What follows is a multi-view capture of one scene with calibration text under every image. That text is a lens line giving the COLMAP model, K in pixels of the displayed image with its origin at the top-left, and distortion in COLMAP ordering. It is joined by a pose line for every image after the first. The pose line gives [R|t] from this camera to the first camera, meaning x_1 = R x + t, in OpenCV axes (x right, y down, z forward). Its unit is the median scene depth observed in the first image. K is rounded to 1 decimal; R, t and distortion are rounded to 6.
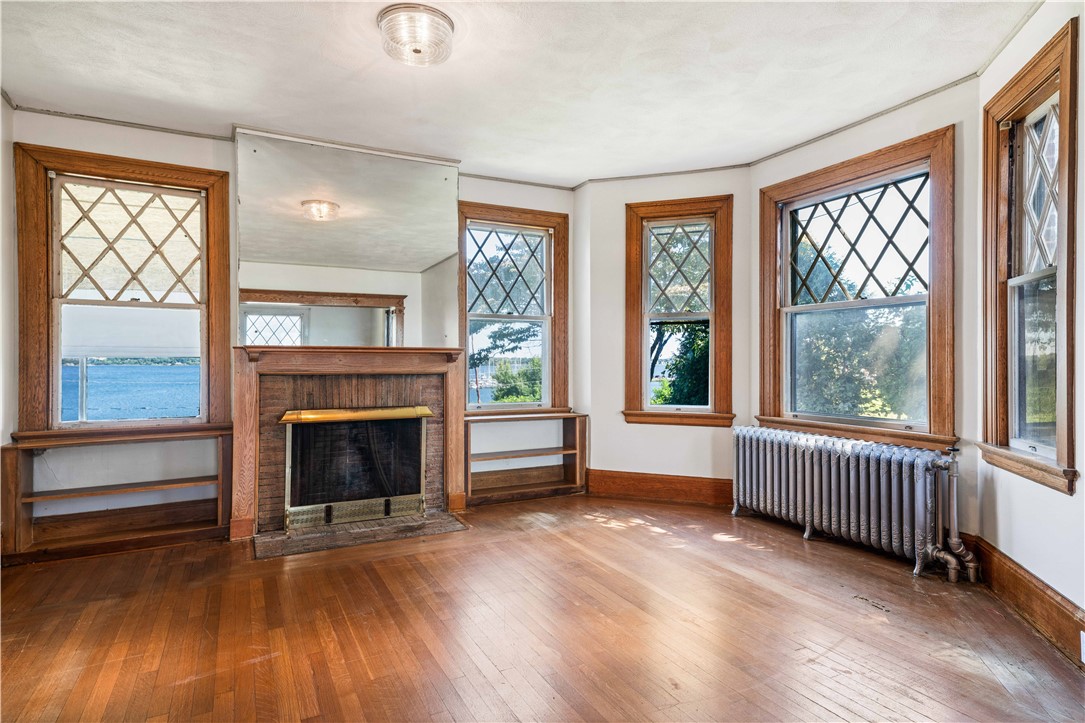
lens RADIAL K [[602.9, 0, 545.0], [0, 602.9, 363.7], [0, 0, 1]] dist [0.033083, 0.001205]
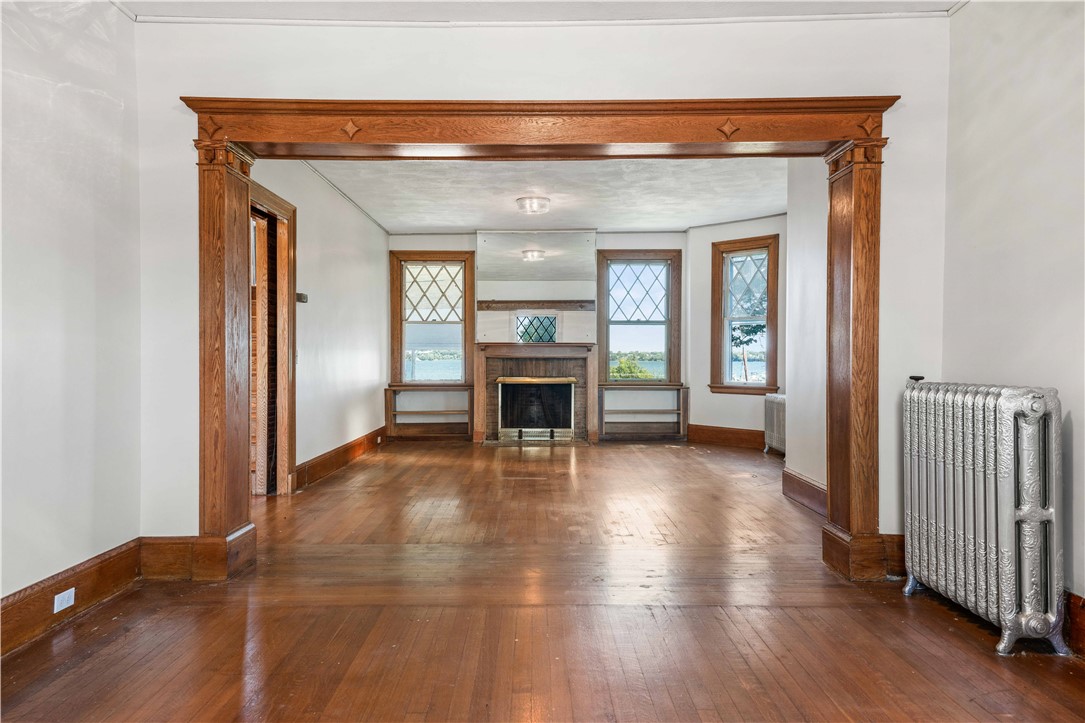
lens RADIAL K [[752.7, 0, 541.6], [0, 752.7, 359.1], [0, 0, 1]] dist [0.002659, 0.001034]
pose [[0.891889, 0.000620, -0.452255, 0.714749], [-0.001381, 0.999998, -0.001353, 0.023805], [0.452253, 0.001831, 0.891888, -0.977529]]
